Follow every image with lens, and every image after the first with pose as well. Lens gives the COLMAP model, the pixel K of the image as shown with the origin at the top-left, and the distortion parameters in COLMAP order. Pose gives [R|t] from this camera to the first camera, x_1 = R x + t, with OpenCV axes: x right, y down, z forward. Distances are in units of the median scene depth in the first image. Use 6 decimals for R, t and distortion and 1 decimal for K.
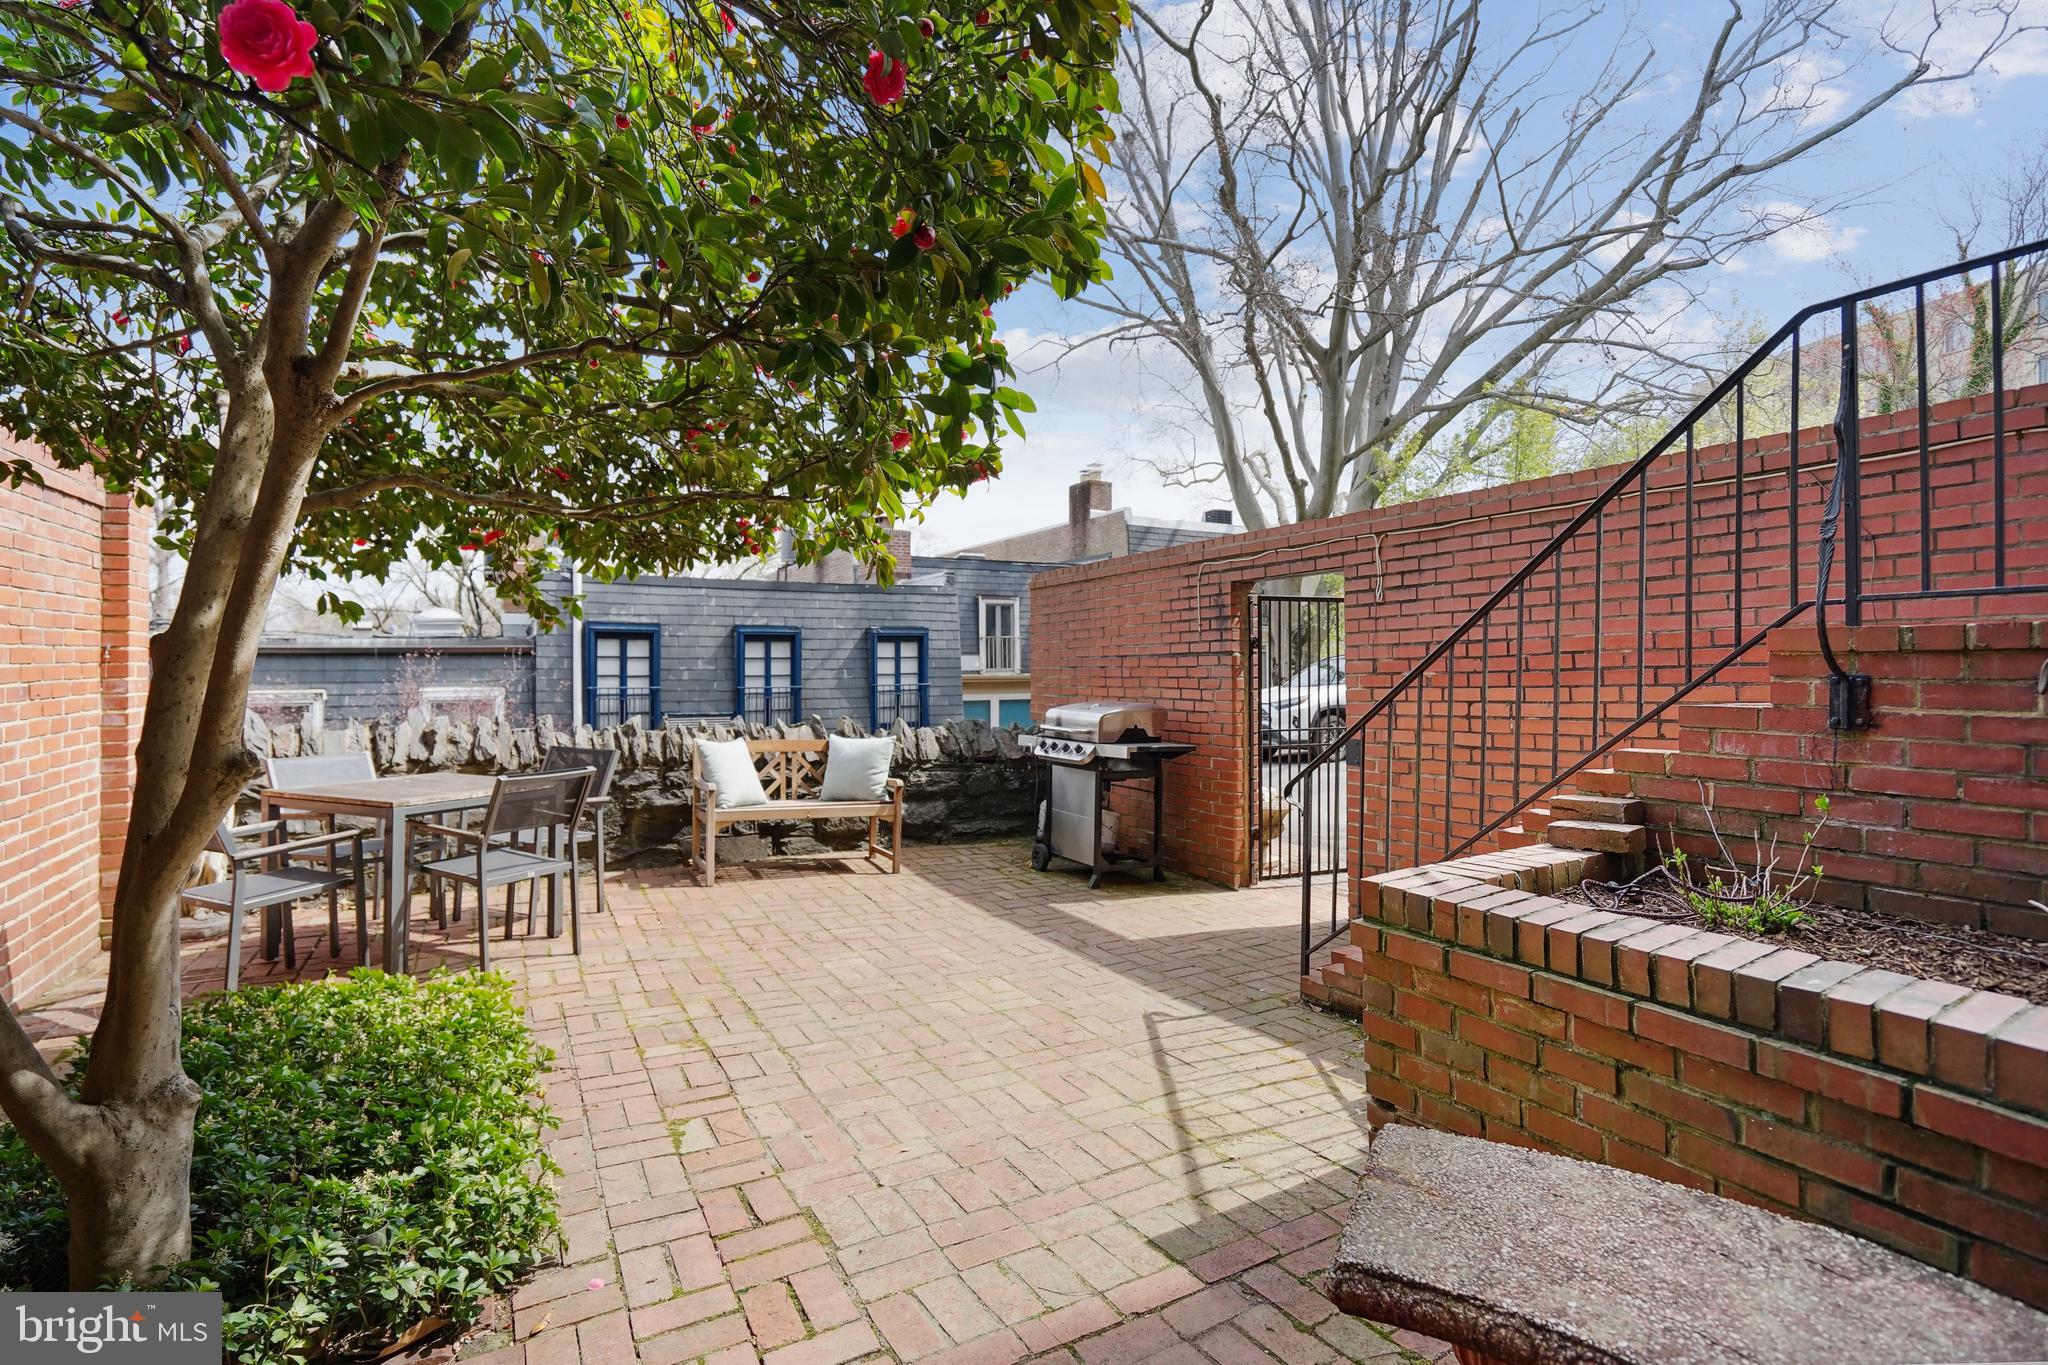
lens RADIAL K [[944.4, 0, 1023.6], [0, 944.4, 677.5], [0, 0, 1]] dist [0.020161, 0.000228]
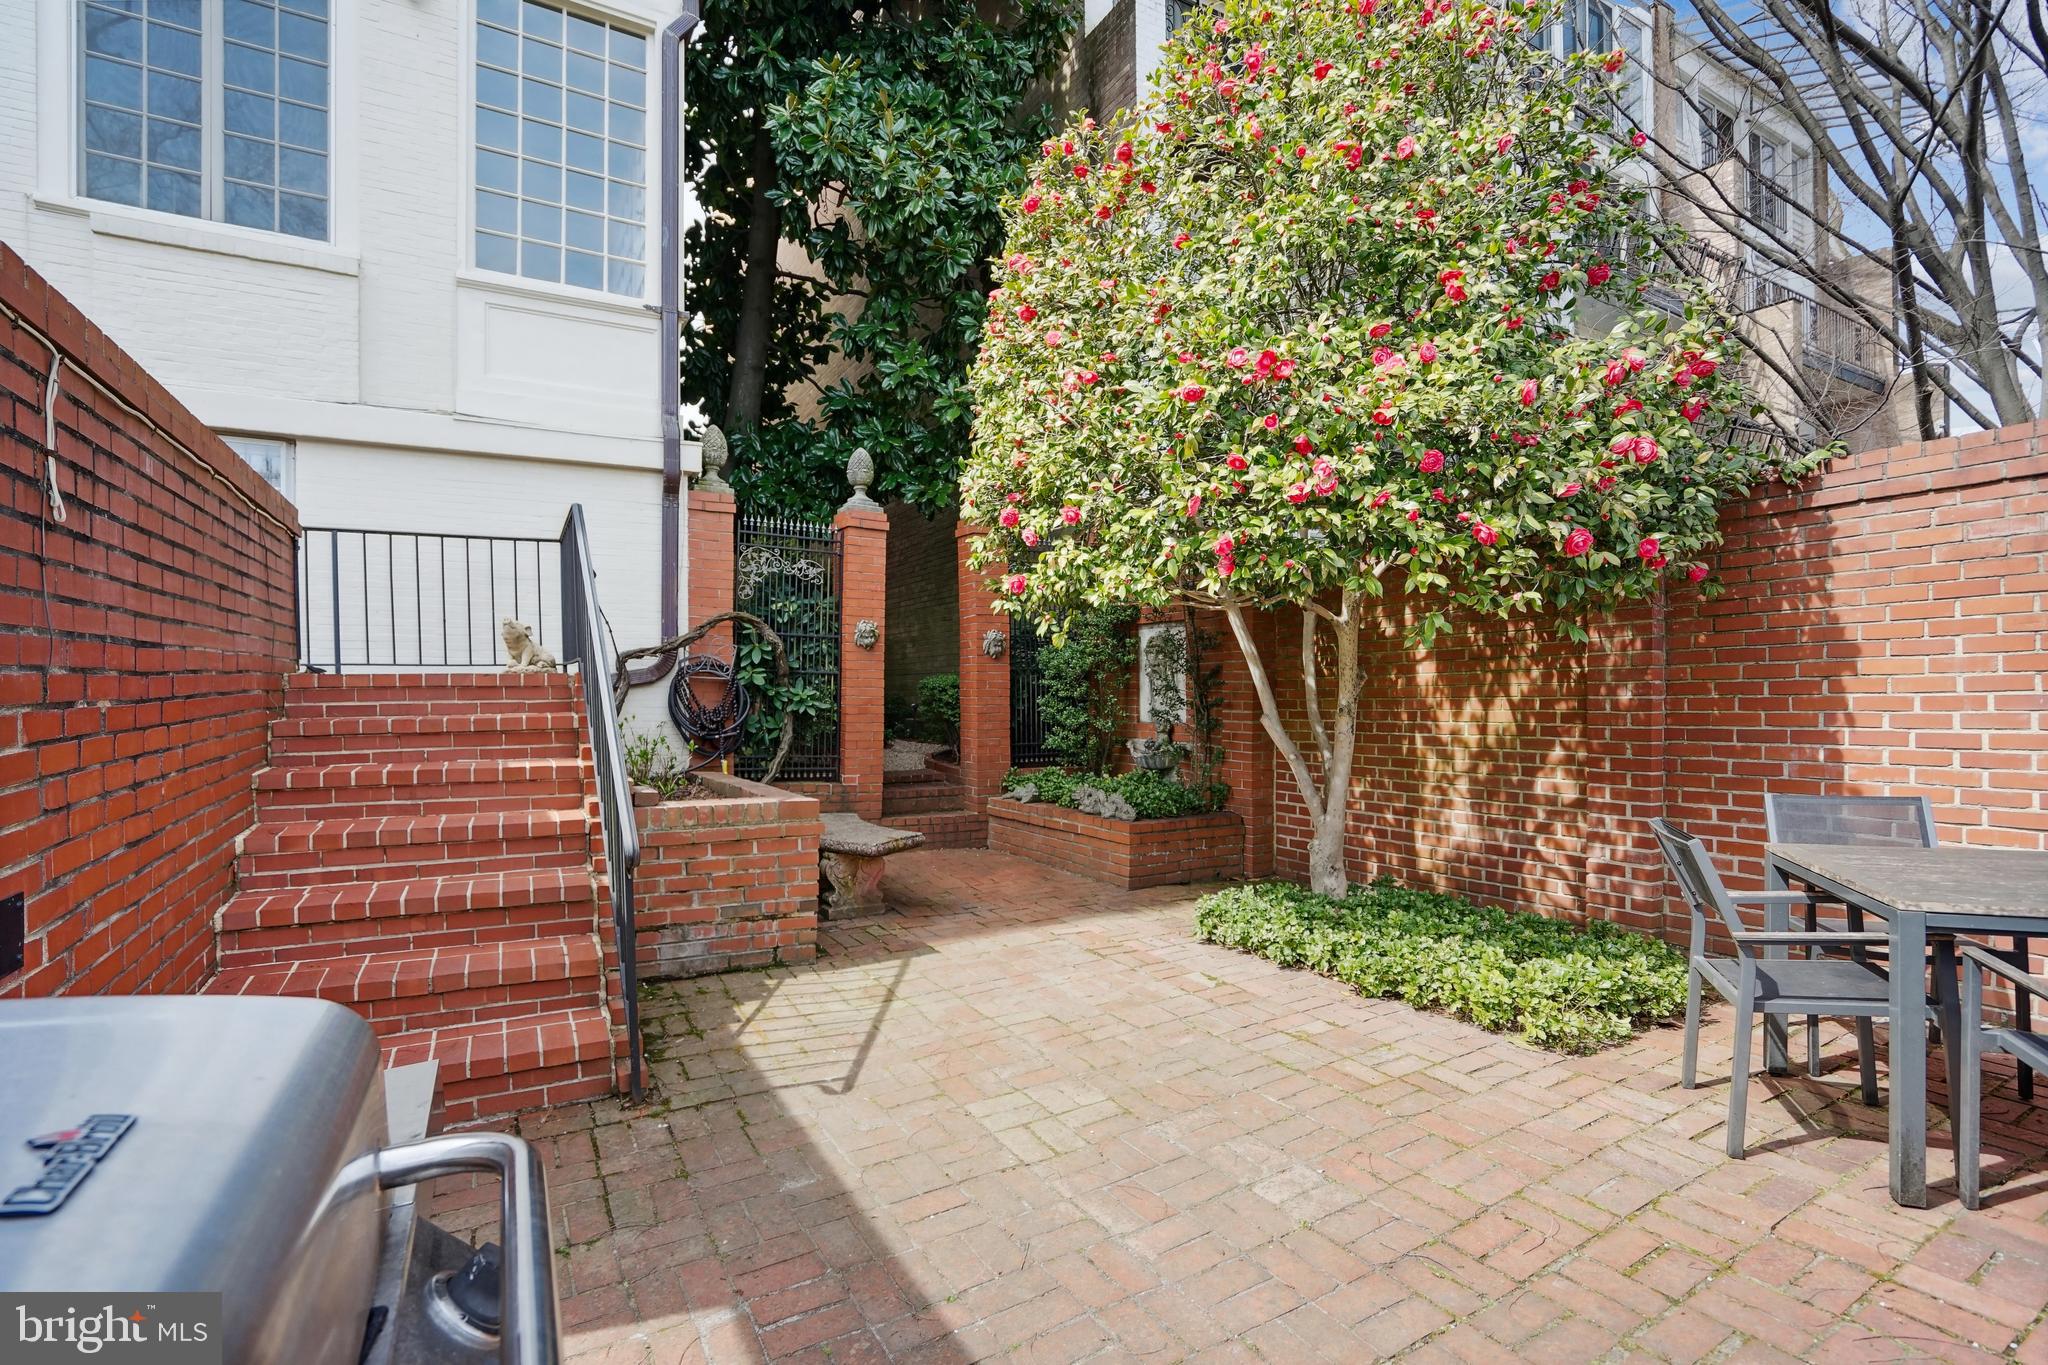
lens RADIAL K [[944.4, 0, 1023.9], [0, 944.4, 693.0], [0, 0, 1]] dist [0.020161, 0.000228]
pose [[-0.999885, 0.010188, -0.011259, -0.025890], [0.010121, 0.999931, 0.006034, -0.009163], [0.011320, 0.005919, -0.999918, 1.877122]]
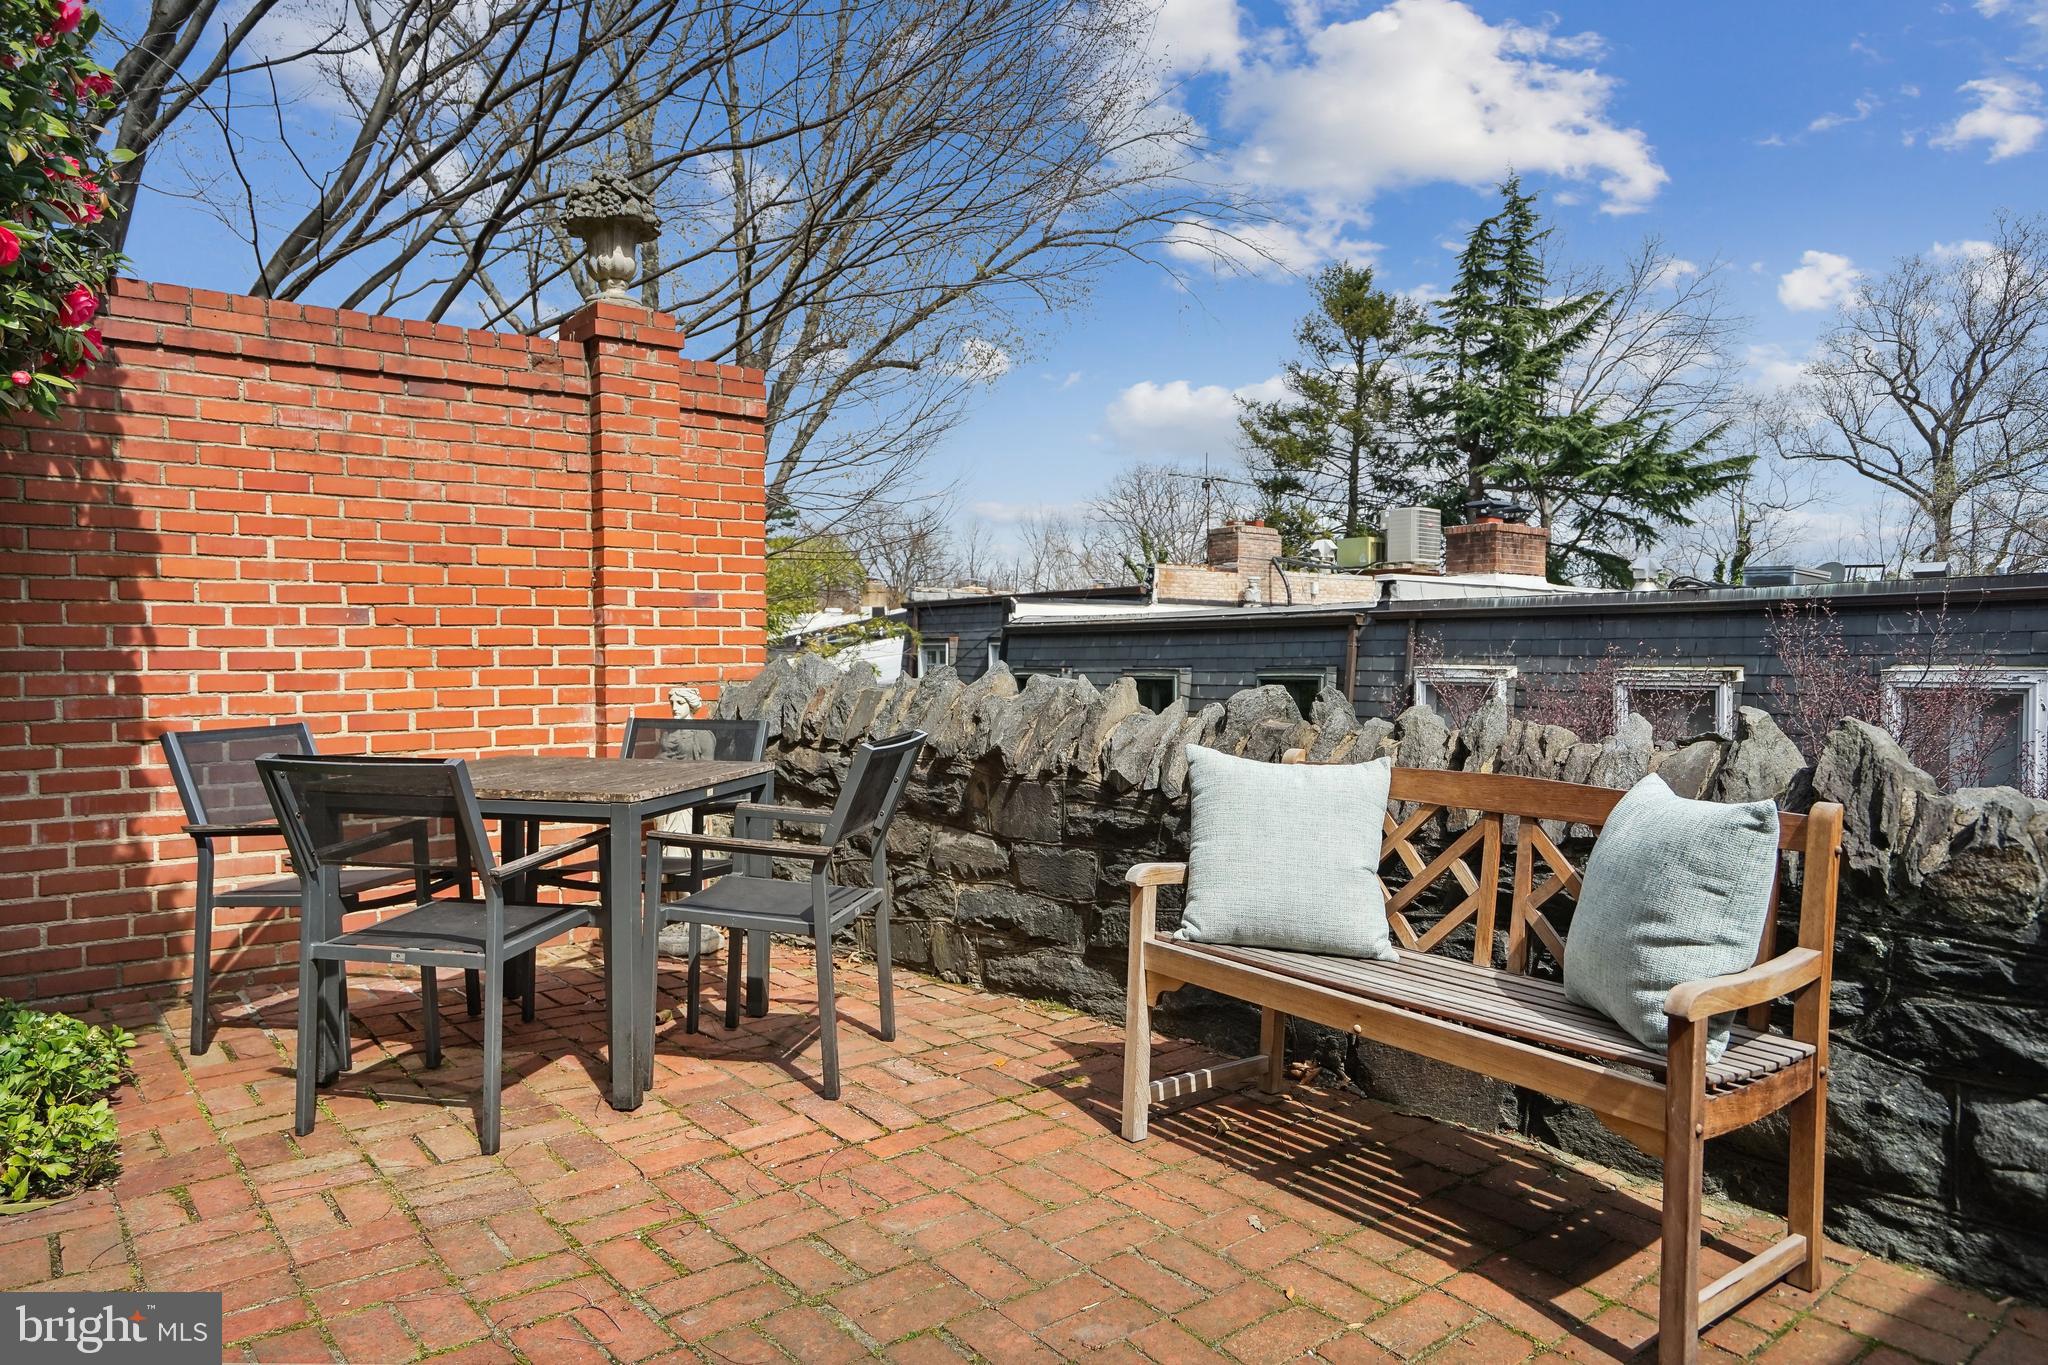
lens RADIAL K [[1379.4, 0, 1025.9], [0, 1379.4, 677.5], [0, 0, 1]] dist [-0.001545, -0.000342]
pose [[0.172209, 0.005782, -0.985043, 0.290681], [-0.008482, 0.999954, 0.004387, 0.058978], [0.985024, 0.007599, 0.172250, 1.342274]]
